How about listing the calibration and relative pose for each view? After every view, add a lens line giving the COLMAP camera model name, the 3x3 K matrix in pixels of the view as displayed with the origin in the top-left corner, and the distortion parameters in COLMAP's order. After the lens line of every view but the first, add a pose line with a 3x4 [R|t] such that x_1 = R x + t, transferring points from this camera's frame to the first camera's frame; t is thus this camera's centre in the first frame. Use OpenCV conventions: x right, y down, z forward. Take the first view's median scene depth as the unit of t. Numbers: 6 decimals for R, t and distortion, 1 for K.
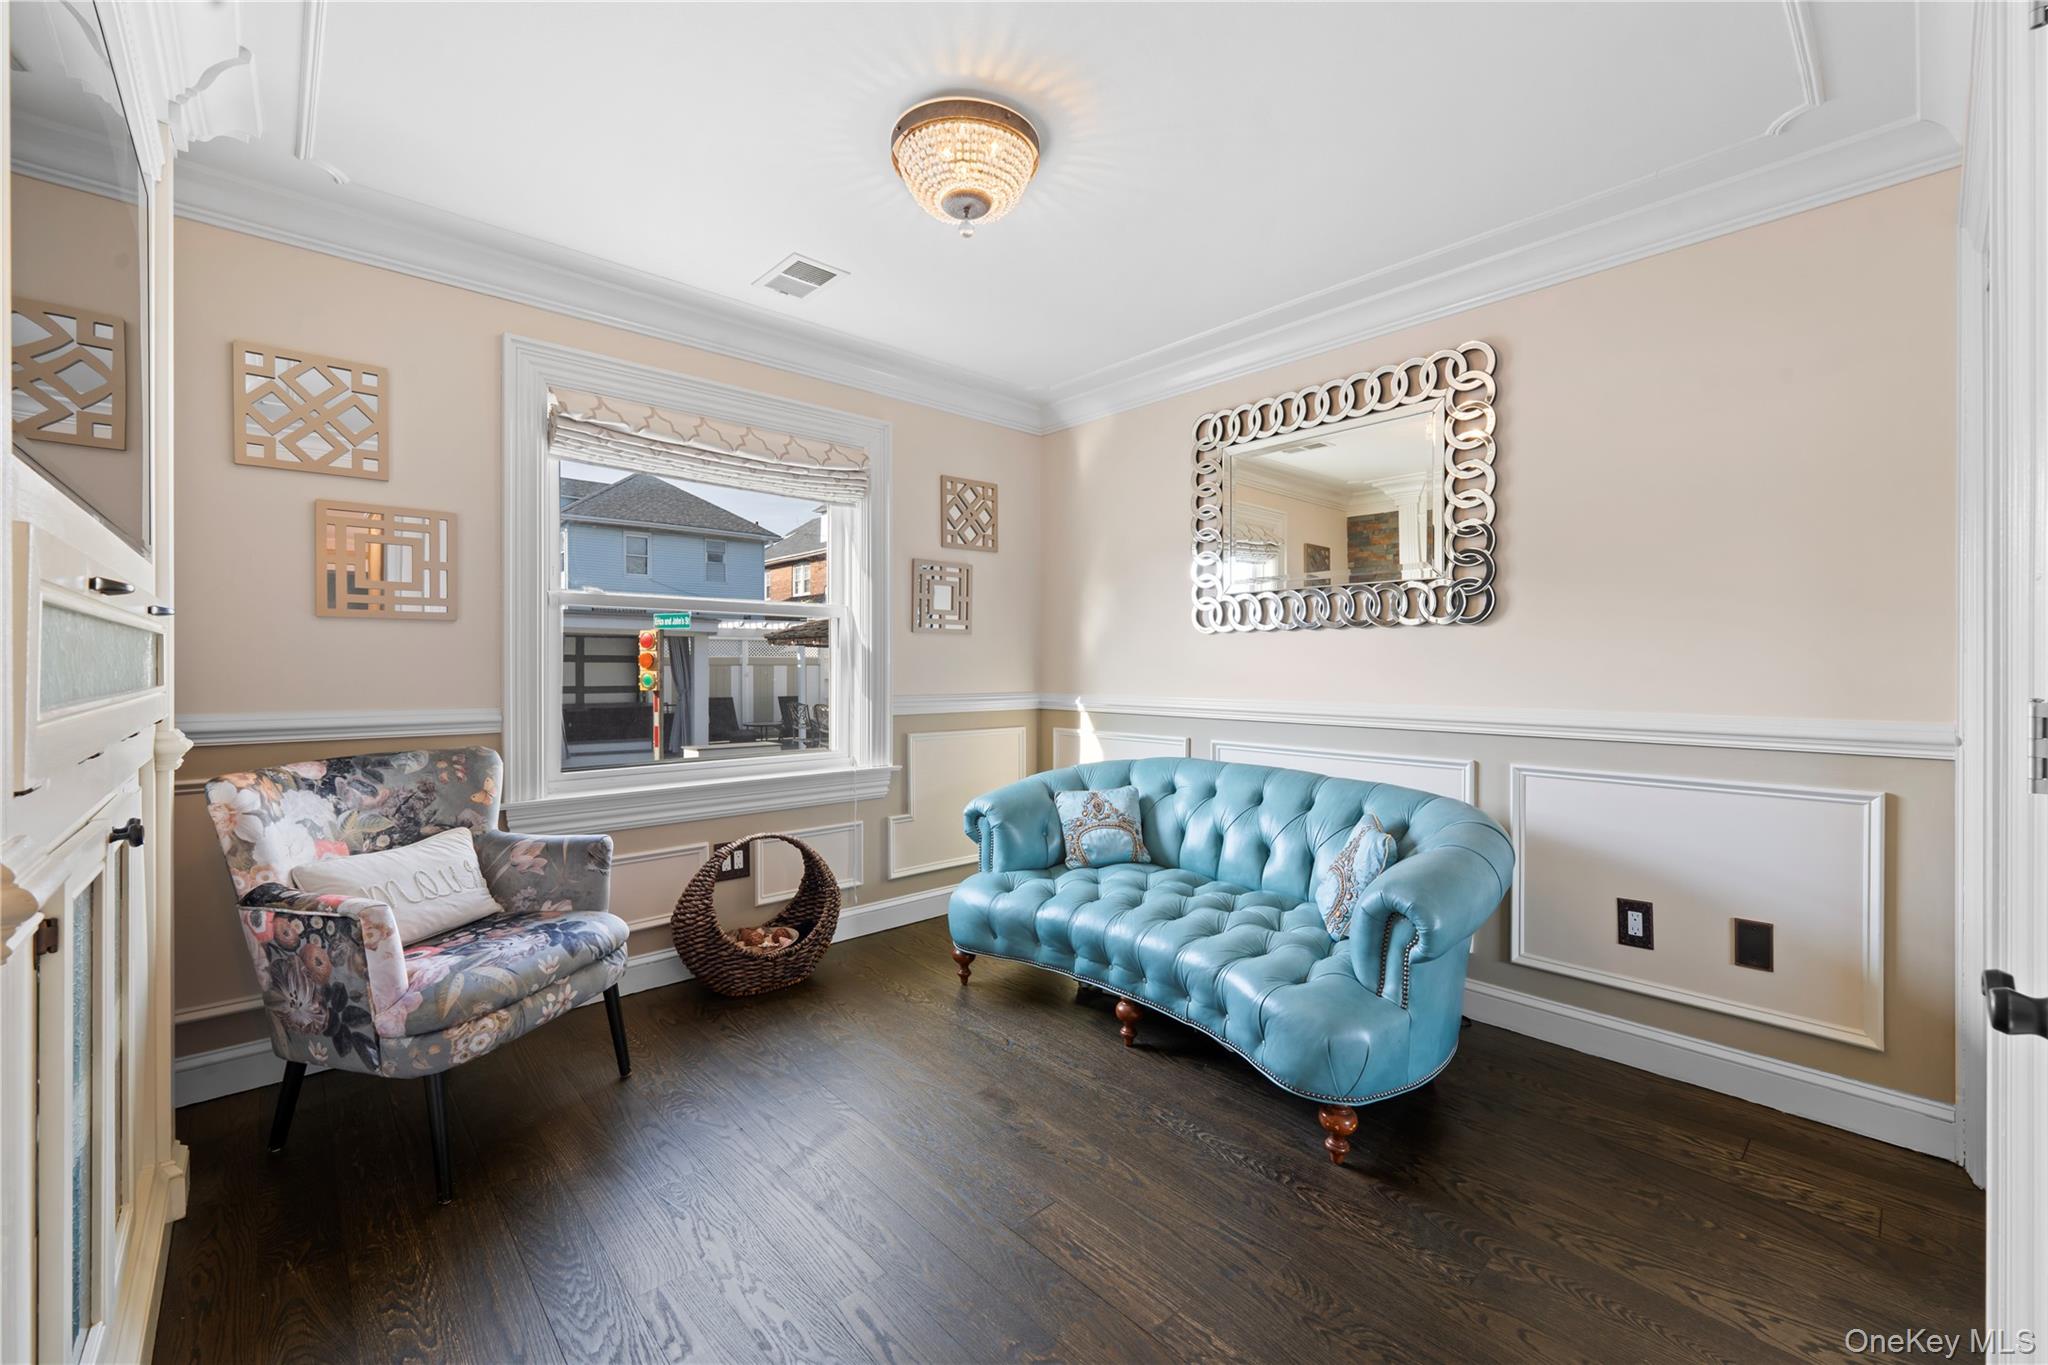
lens RADIAL K [[835.8, 0, 1031.7], [0, 835.8, 678.9], [0, 0, 1]] dist [-0.003704, -0.000787]
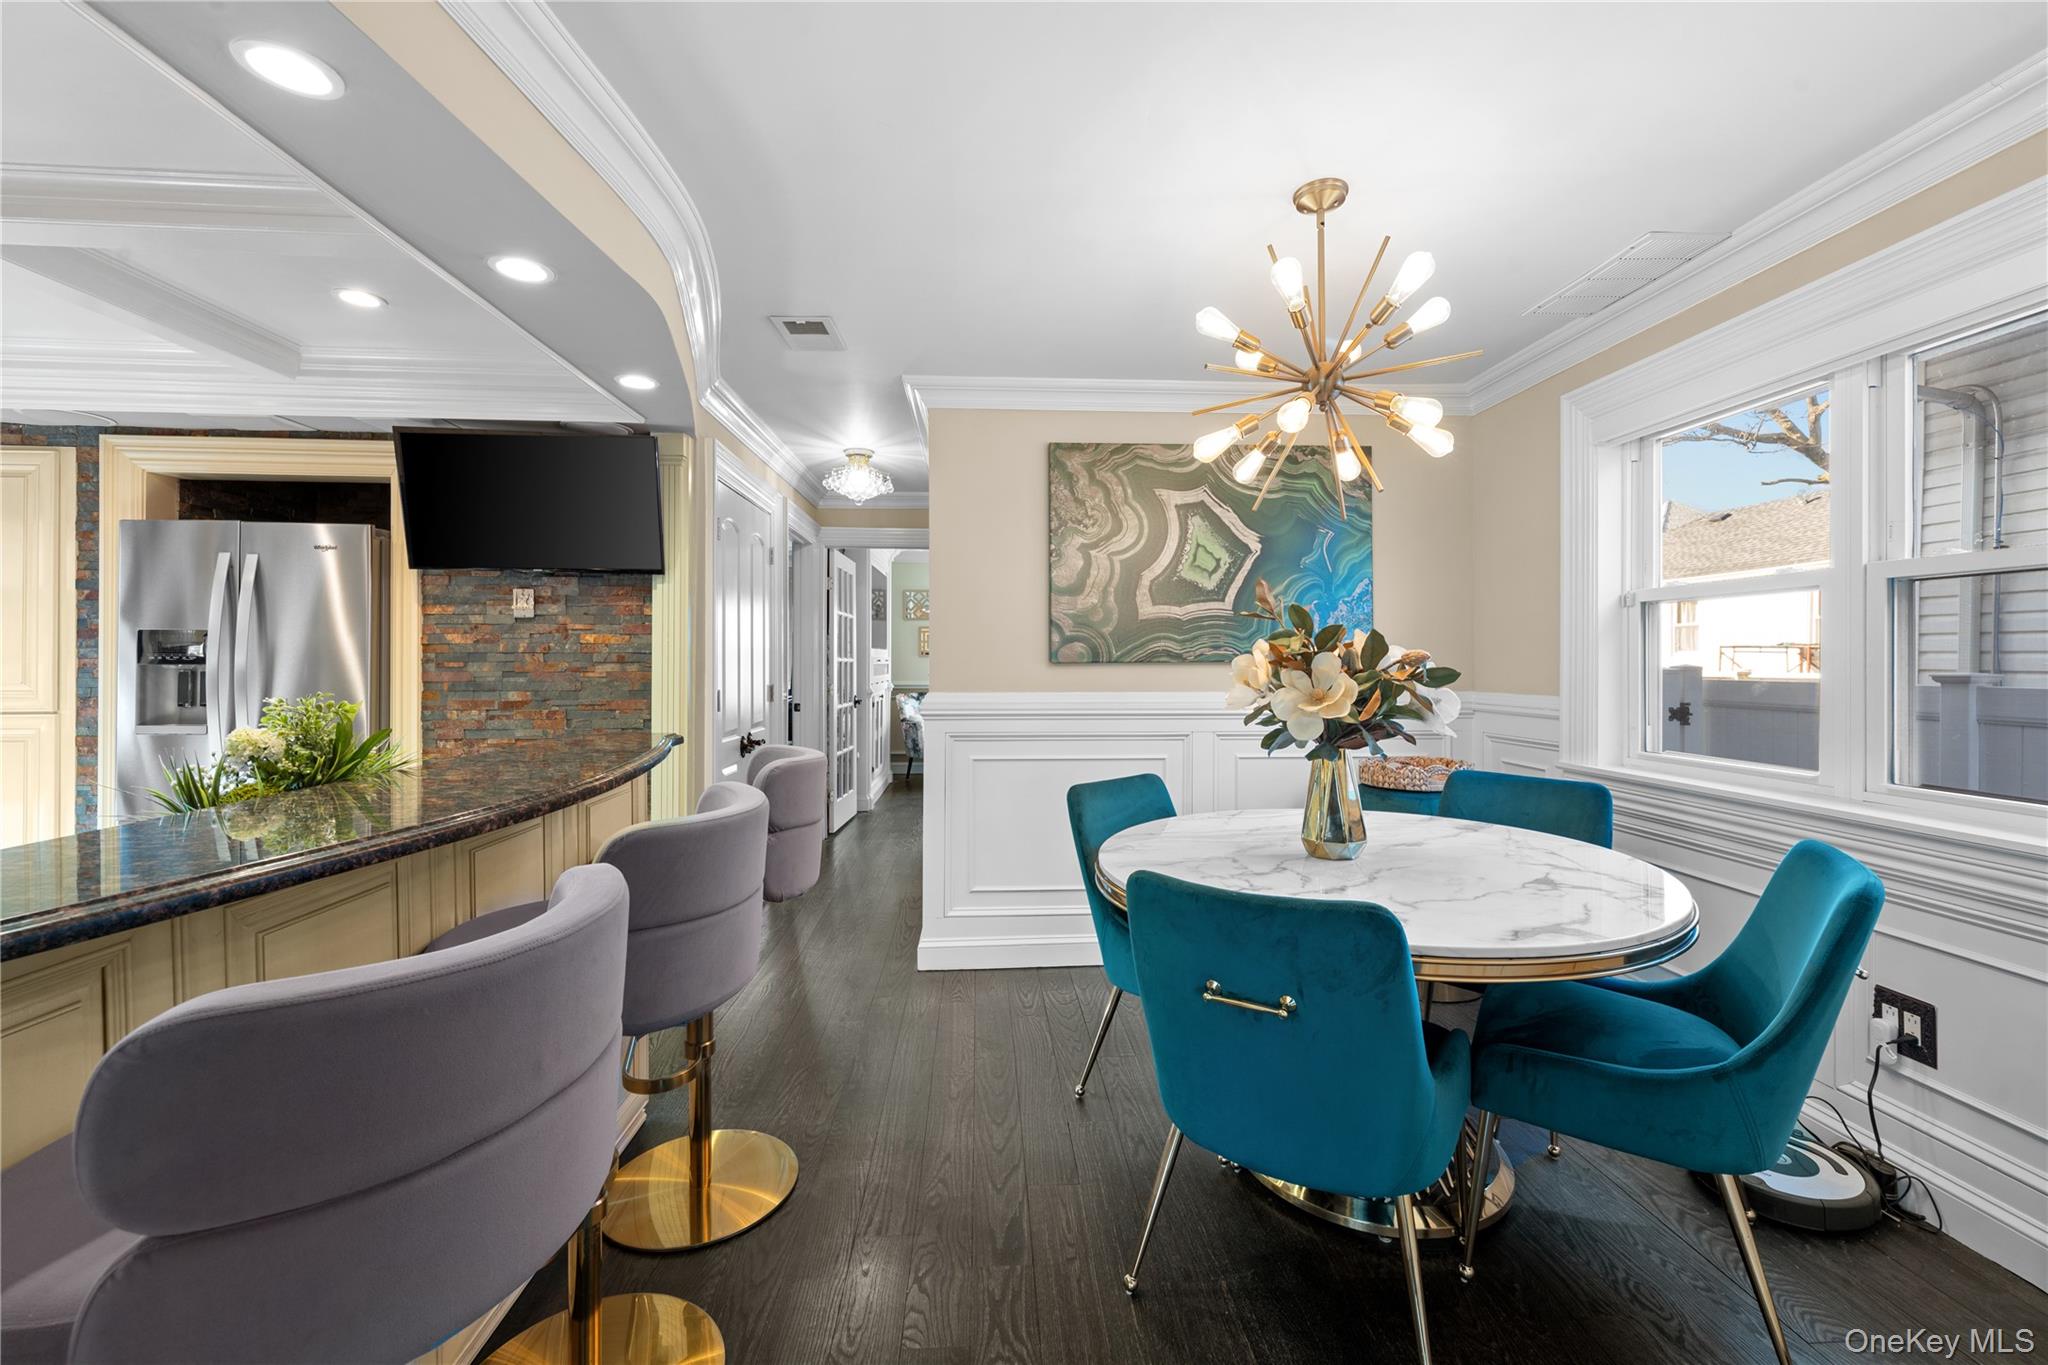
lens RADIAL K [[835.8, 0, 1028.3], [0, 835.8, 668.4], [0, 0, 1]] dist [-0.003704, -0.000787]
pose [[0.777627, 0.000818, -0.628726, 2.454567], [-0.006293, 0.999959, -0.006483, 0.002203], [0.628695, 0.008998, 0.777600, -2.111447]]
